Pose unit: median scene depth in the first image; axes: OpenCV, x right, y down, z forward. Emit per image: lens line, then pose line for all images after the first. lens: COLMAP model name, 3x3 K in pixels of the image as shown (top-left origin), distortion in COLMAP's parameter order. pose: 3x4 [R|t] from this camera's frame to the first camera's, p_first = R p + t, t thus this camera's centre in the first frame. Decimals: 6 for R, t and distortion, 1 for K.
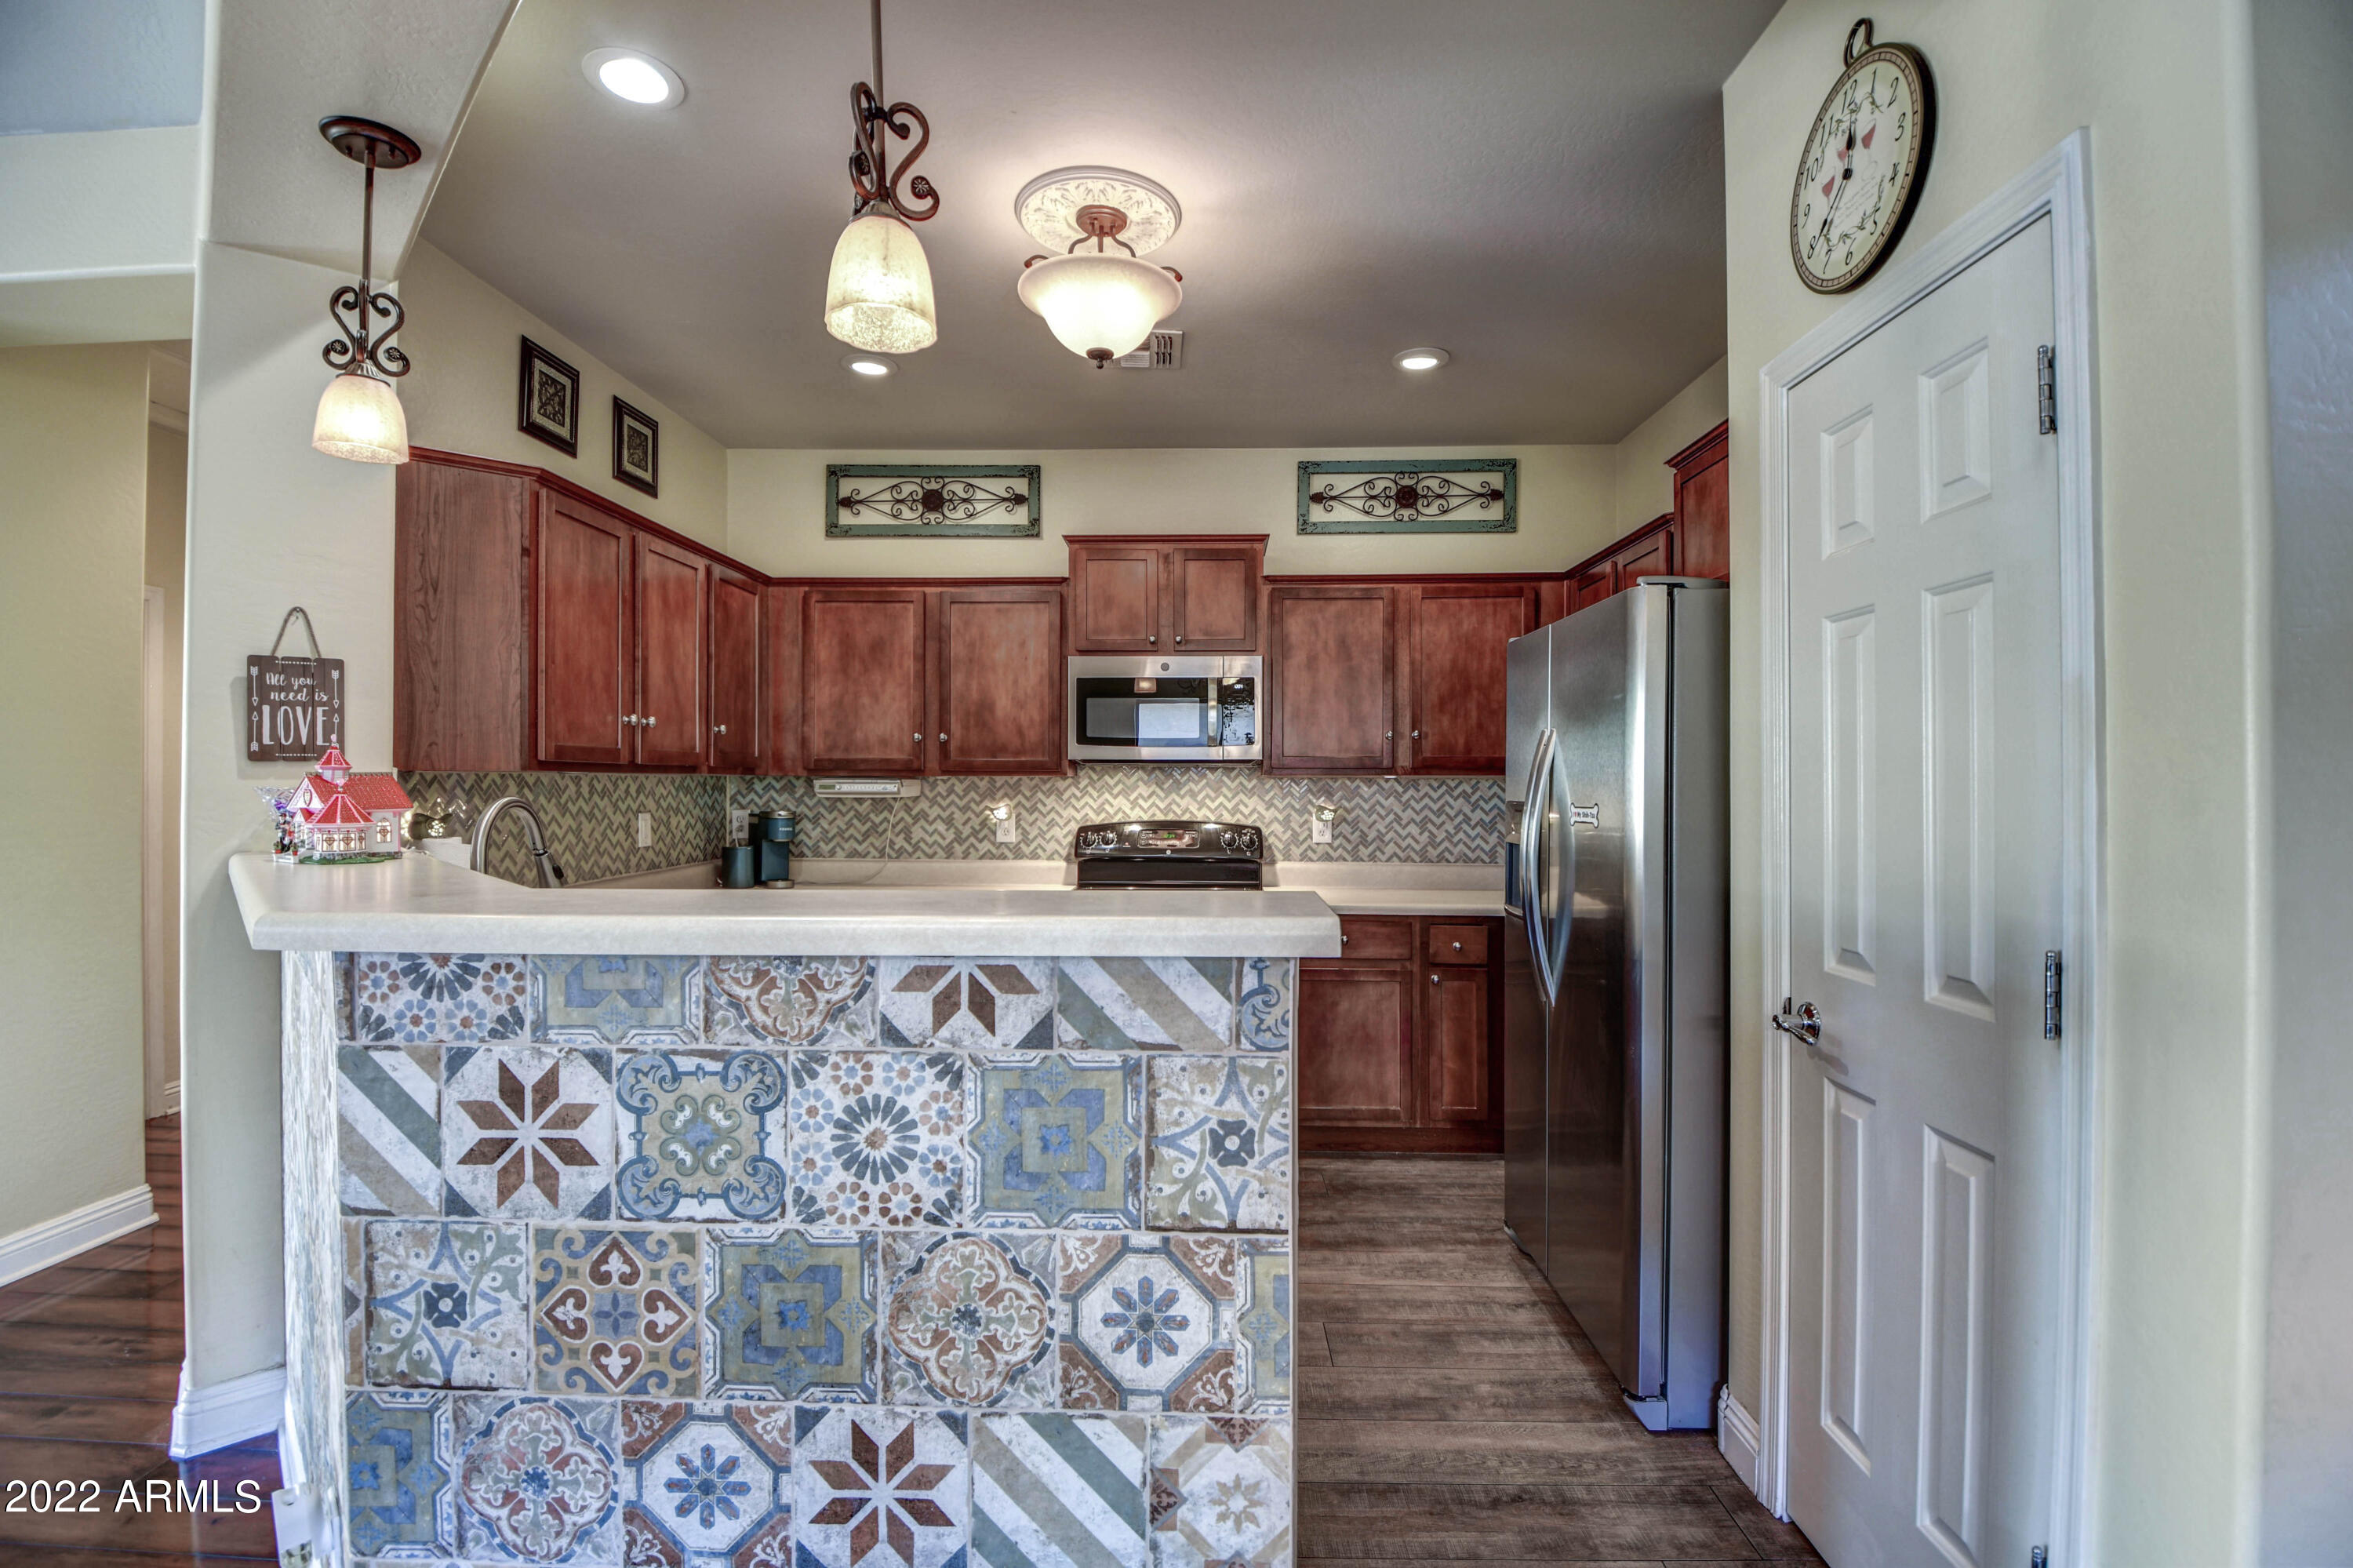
lens RADIAL K [[997.2, 0, 1276.7], [0, 997.2, 781.6], [0, 0, 1]] dist [0.033651, -0.044378]
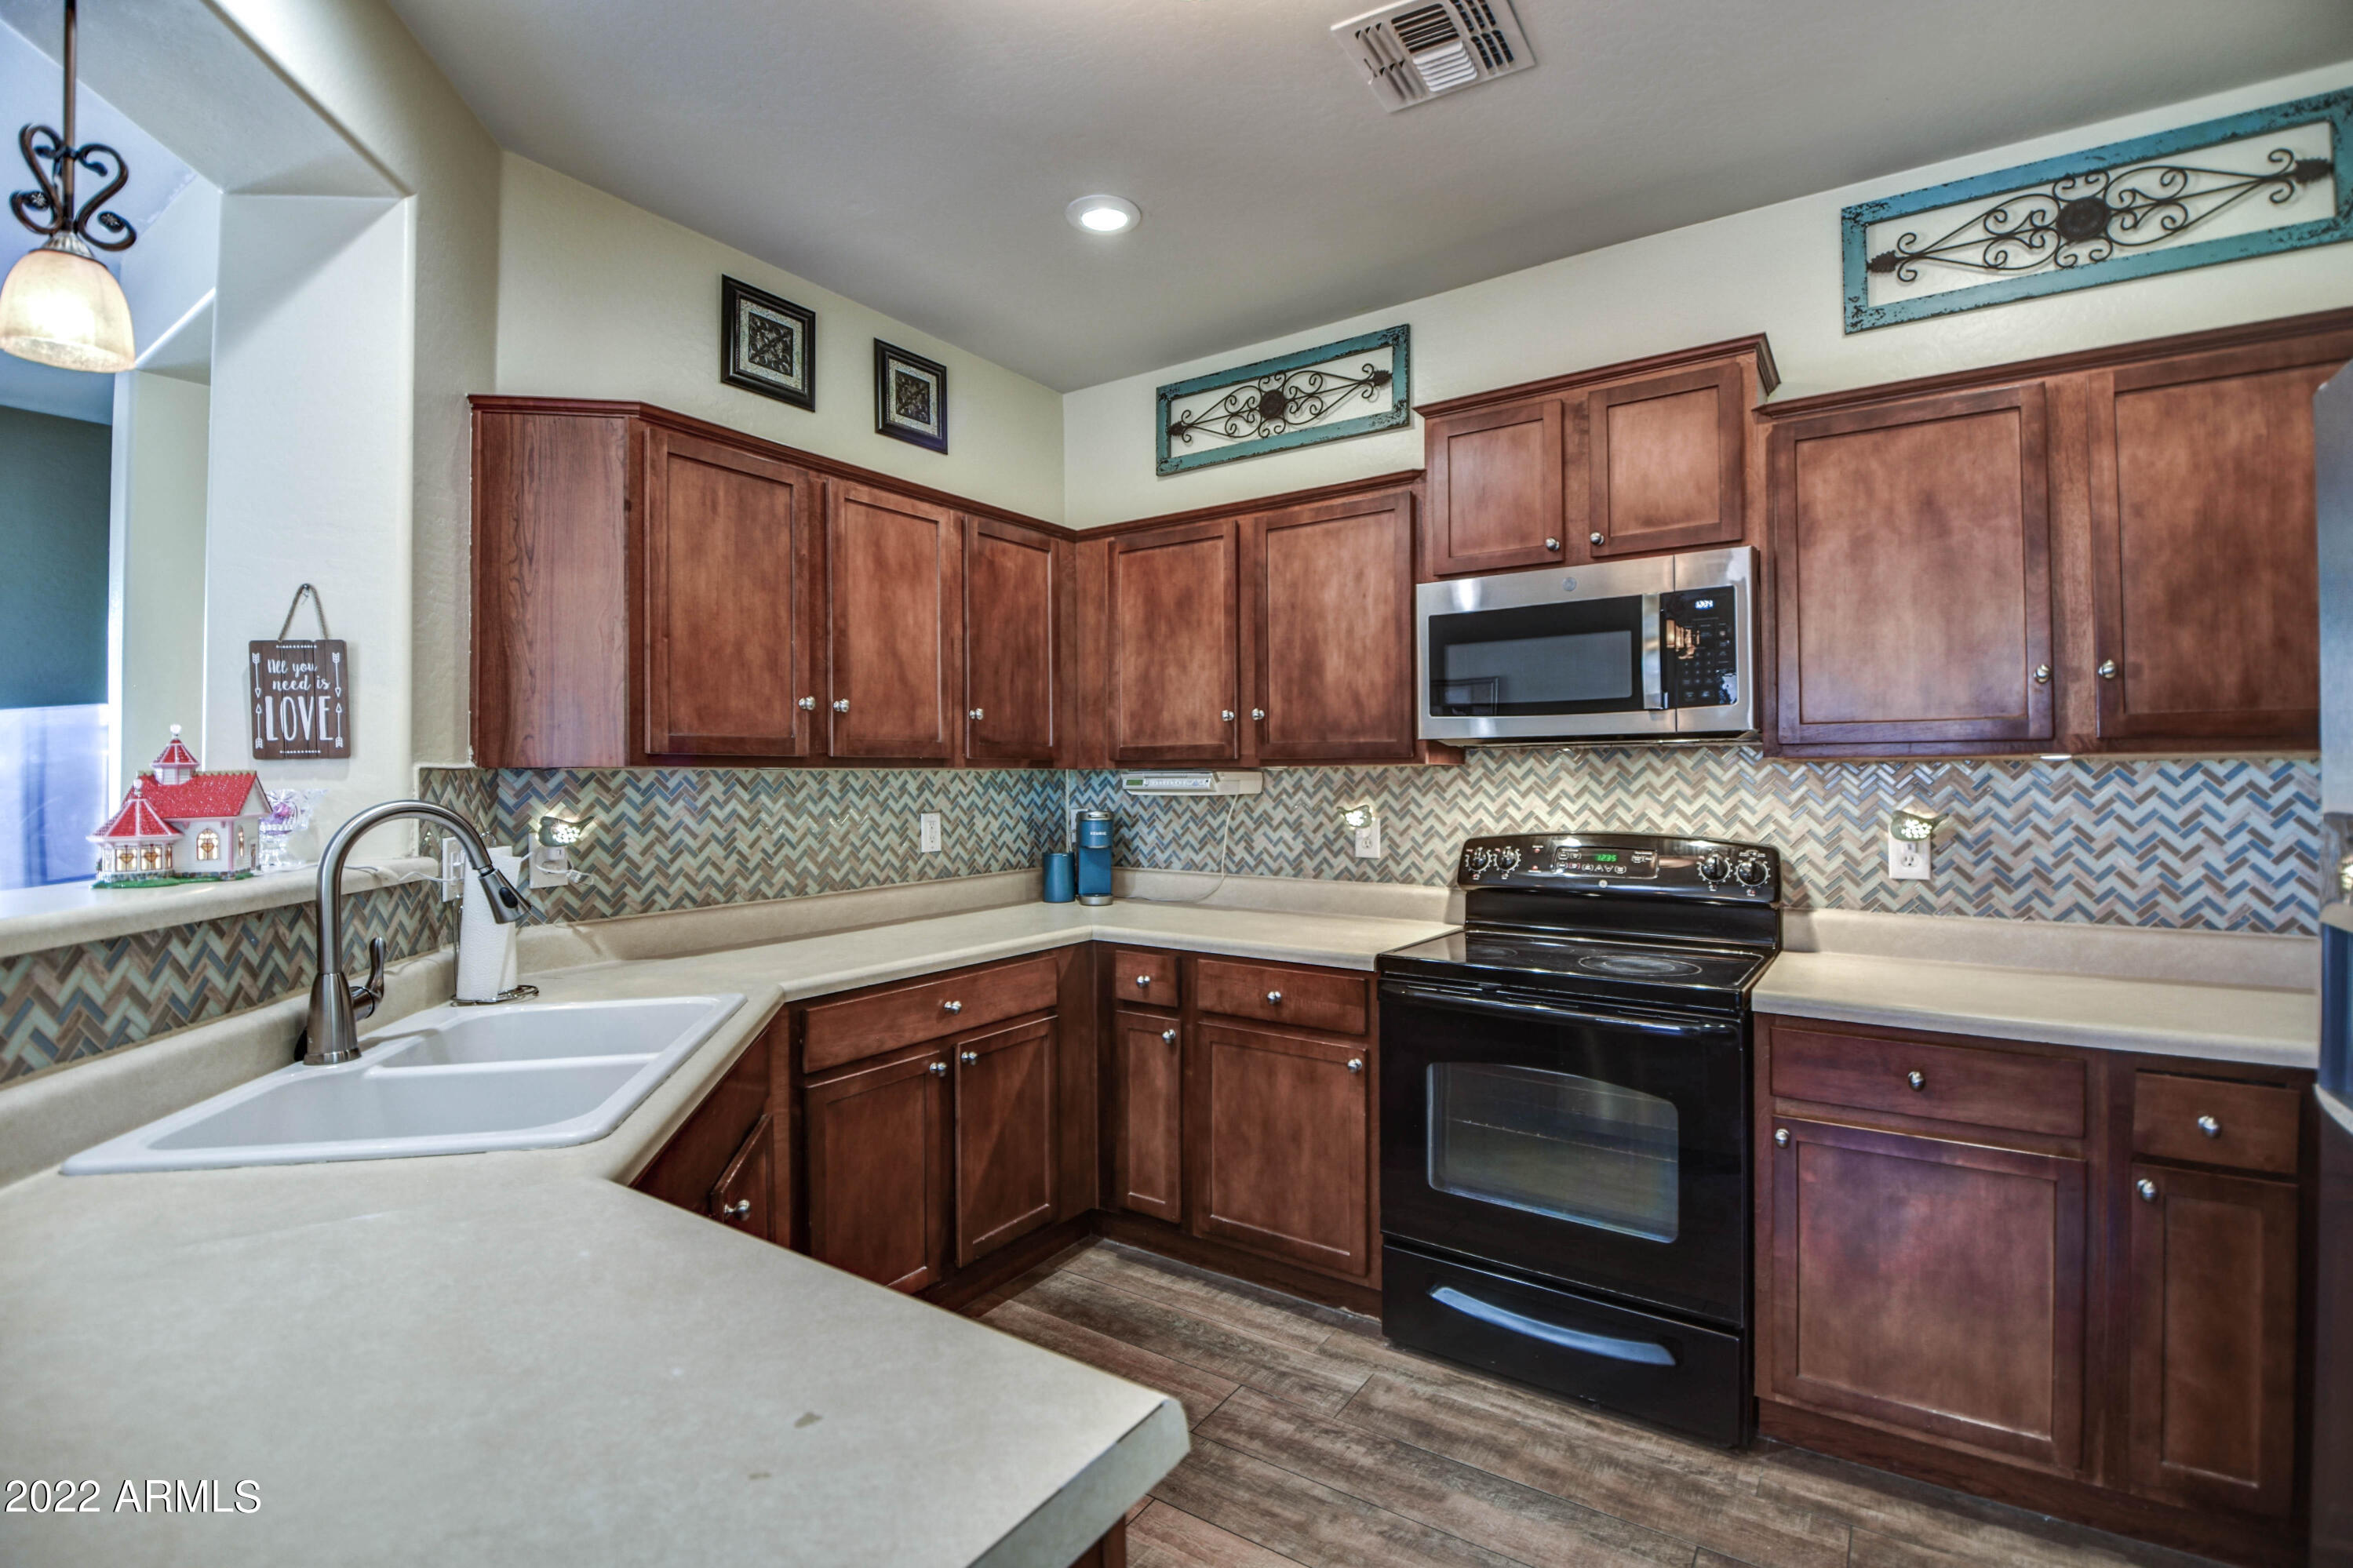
lens RADIAL K [[1134.7, 0, 1105.4], [0, 1134.7, 766.7], [0, 0, 1]] dist [0.013385, -0.026644]
pose [[0.801520, -0.012667, -0.597834, 0.074796], [0.009254, 0.999919, -0.008780, 0.000642], [0.597897, 0.001505, 0.801572, 0.260582]]
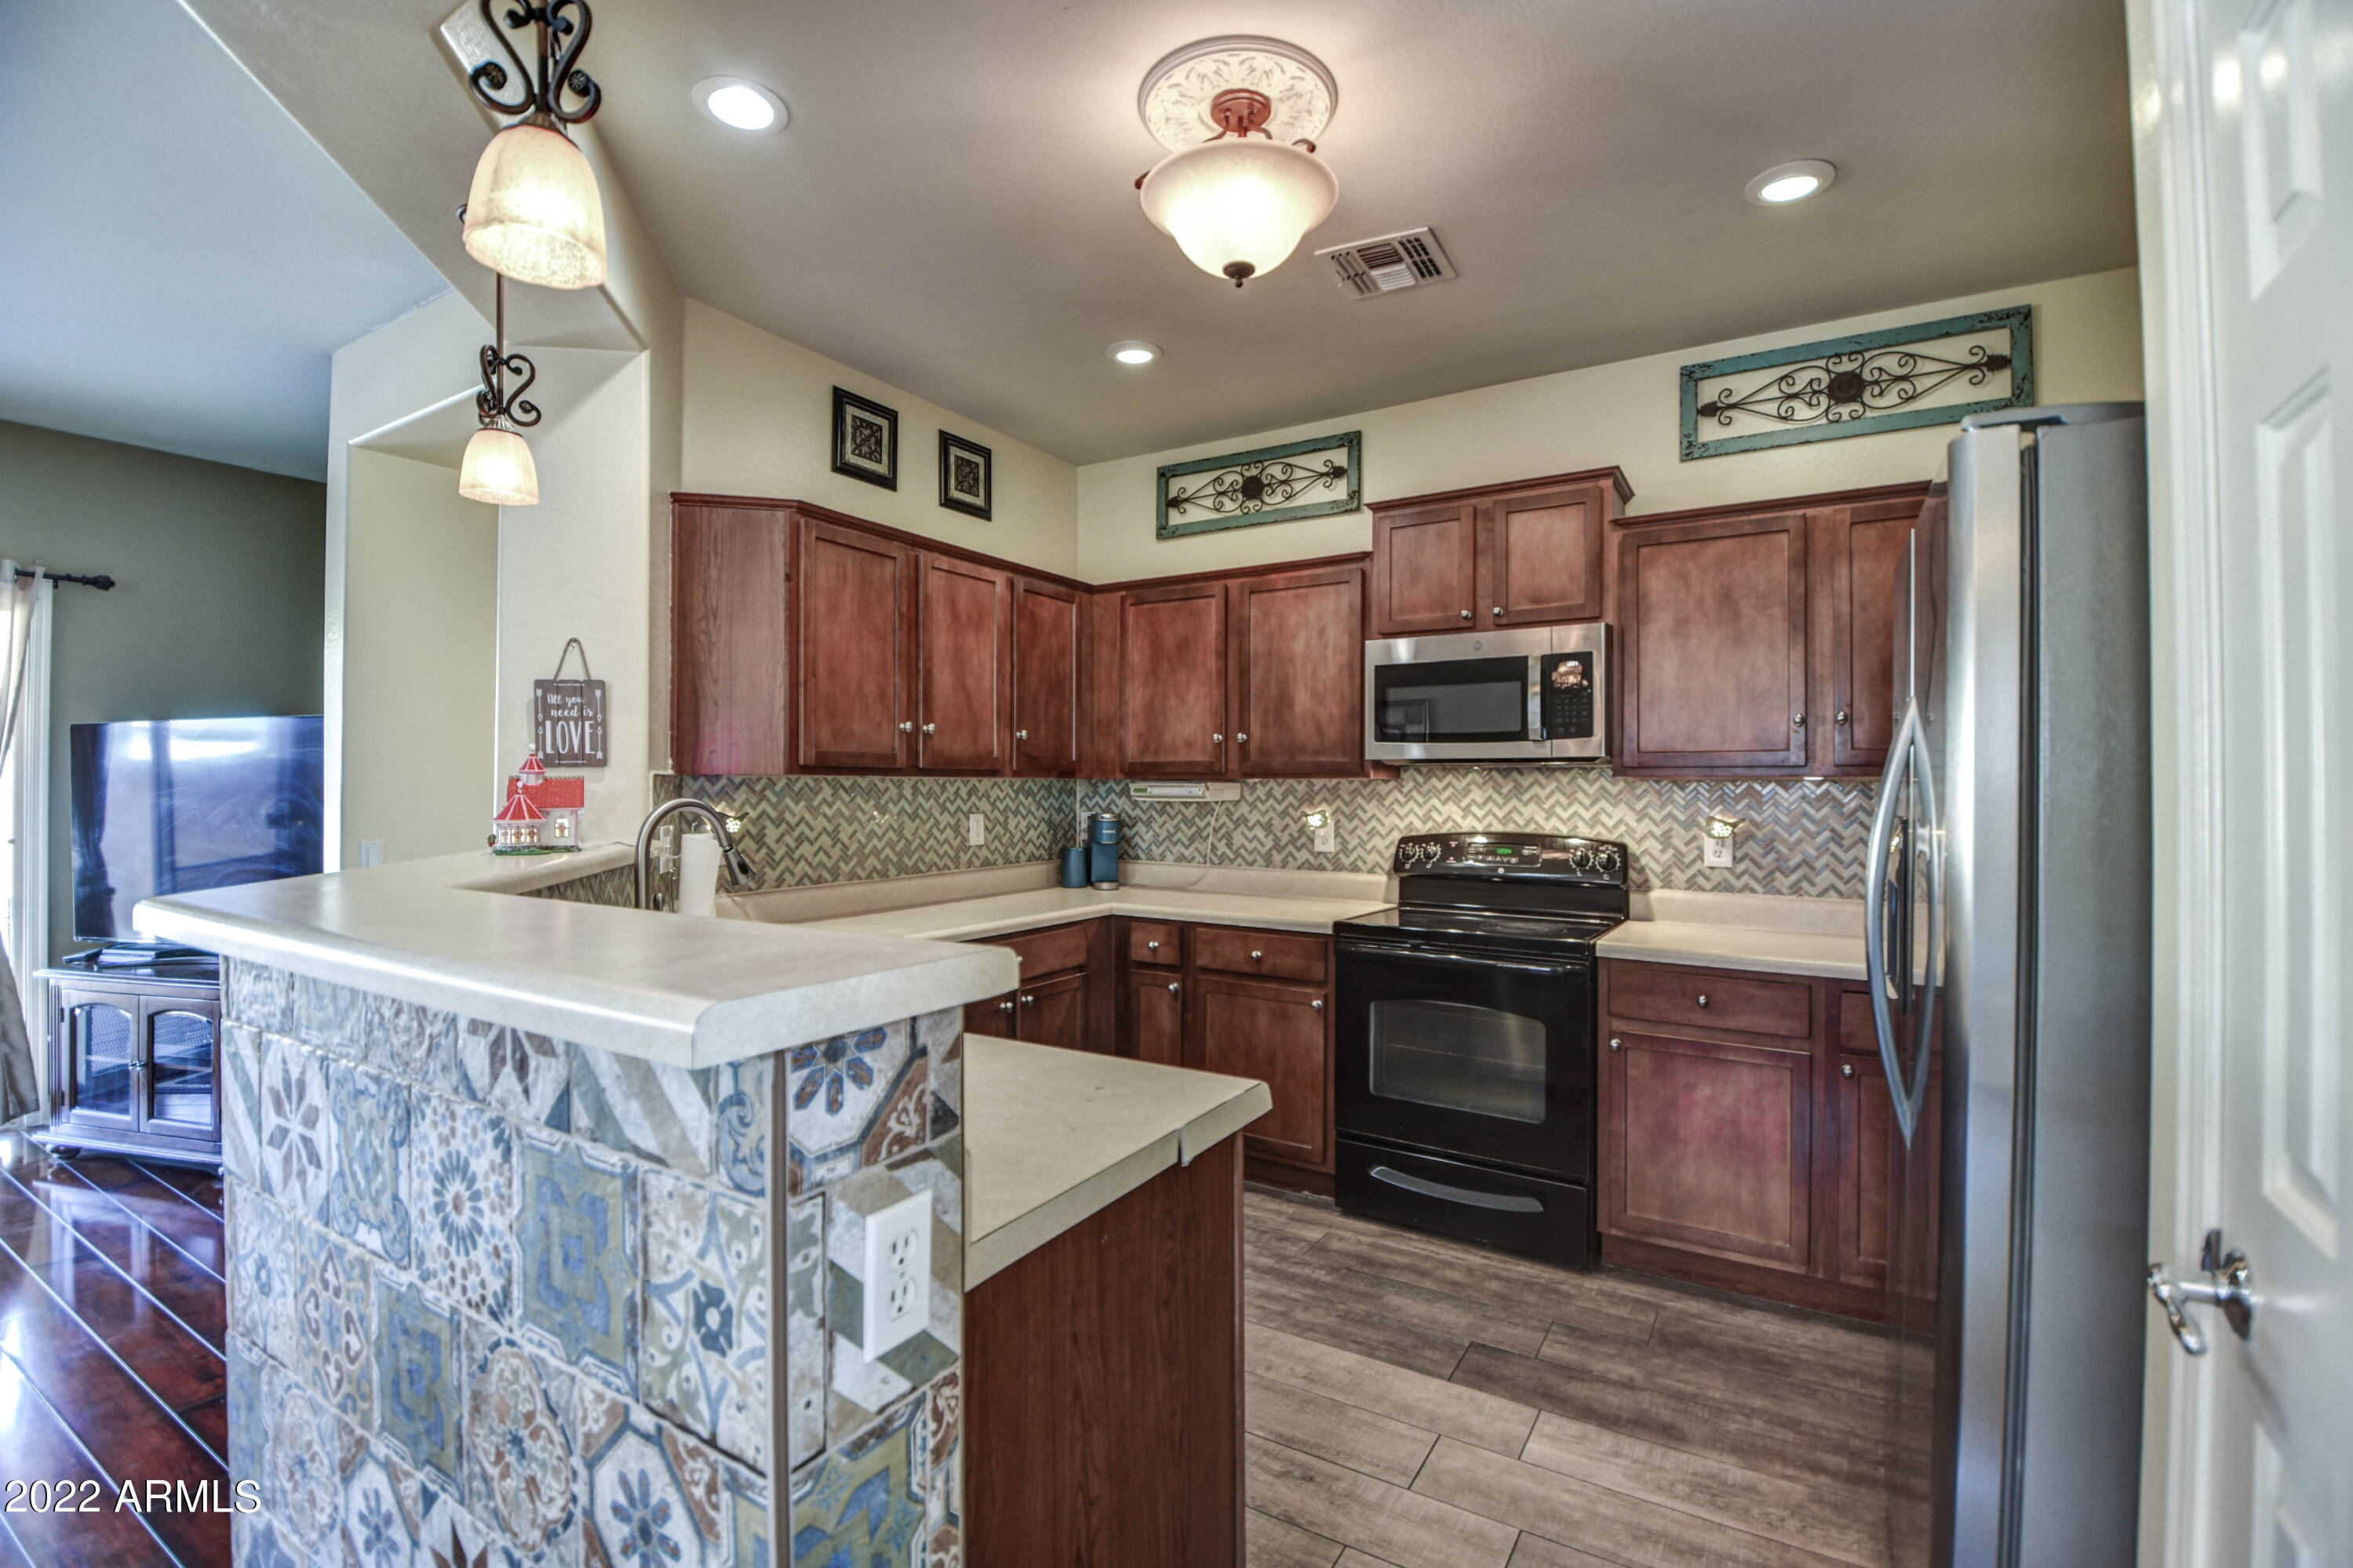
lens RADIAL K [[1063.4, 0, 1175.0], [0, 1063.4, 782.5], [0, 0, 1]] dist [0.017224, -0.029054]
pose [[0.857291, -0.000720, -0.514832, 0.123957], [-0.000698, 0.999996, -0.002560, 0.000335], [0.514832, 0.002554, 0.857287, 0.113892]]
